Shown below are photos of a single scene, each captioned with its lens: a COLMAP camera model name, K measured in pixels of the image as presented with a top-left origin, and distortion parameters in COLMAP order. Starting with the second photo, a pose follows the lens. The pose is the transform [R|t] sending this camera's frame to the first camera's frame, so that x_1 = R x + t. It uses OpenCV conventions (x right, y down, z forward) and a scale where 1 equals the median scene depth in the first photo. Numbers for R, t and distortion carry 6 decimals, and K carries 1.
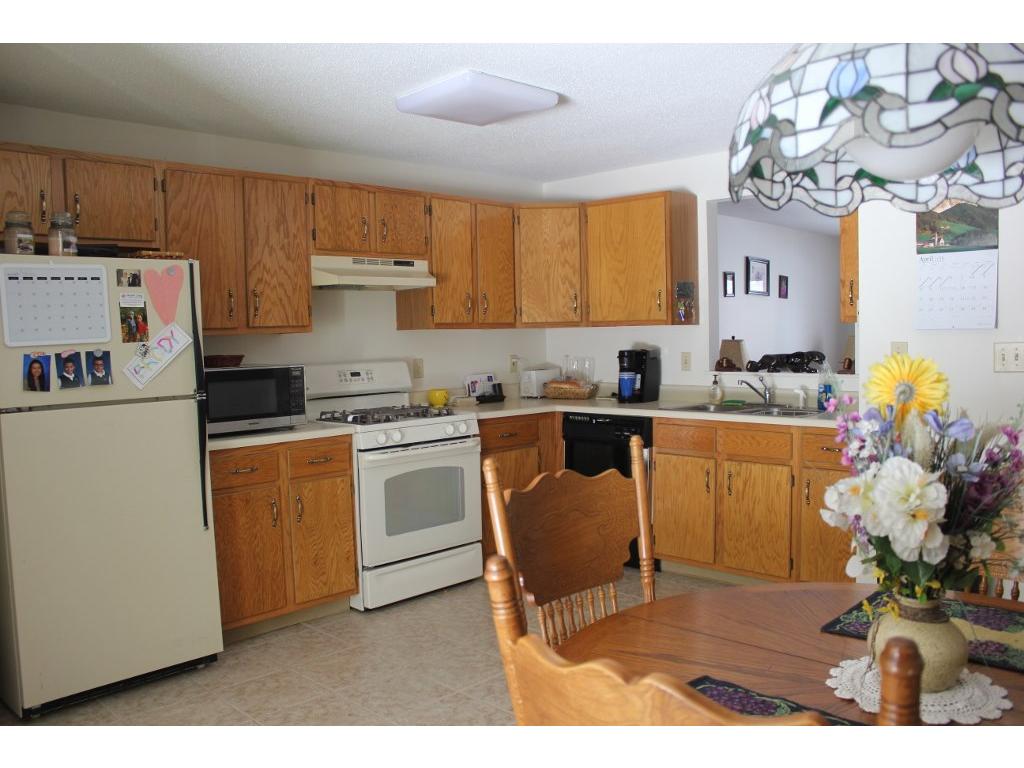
lens RADIAL K [[859.1, 0, 512.0], [0, 859.1, 384.0], [0, 0, 1]] dist [-0.034653, 0.012093]
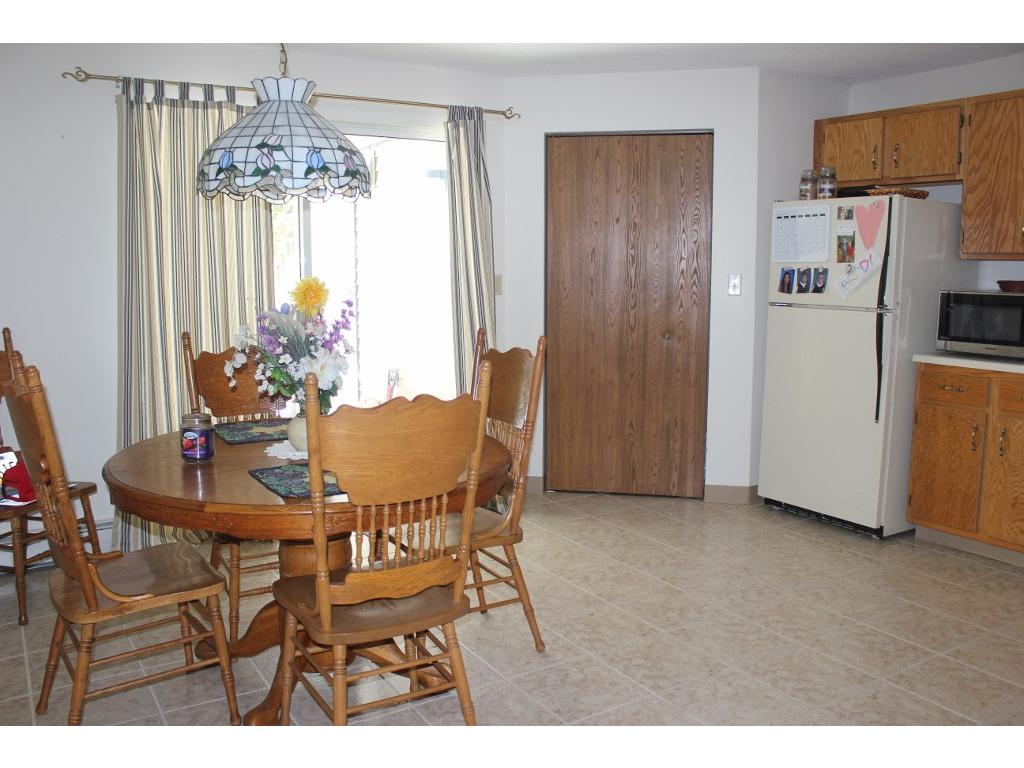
lens RADIAL K [[859.1, 0, 512.0], [0, 859.1, 384.0], [0, 0, 1]] dist [-0.034653, 0.012093]
pose [[-0.208007, 0.163319, -0.964396, 0.921139], [-0.060292, 0.981946, 0.179295, -0.068287], [0.976267, 0.095440, -0.194404, 0.754418]]
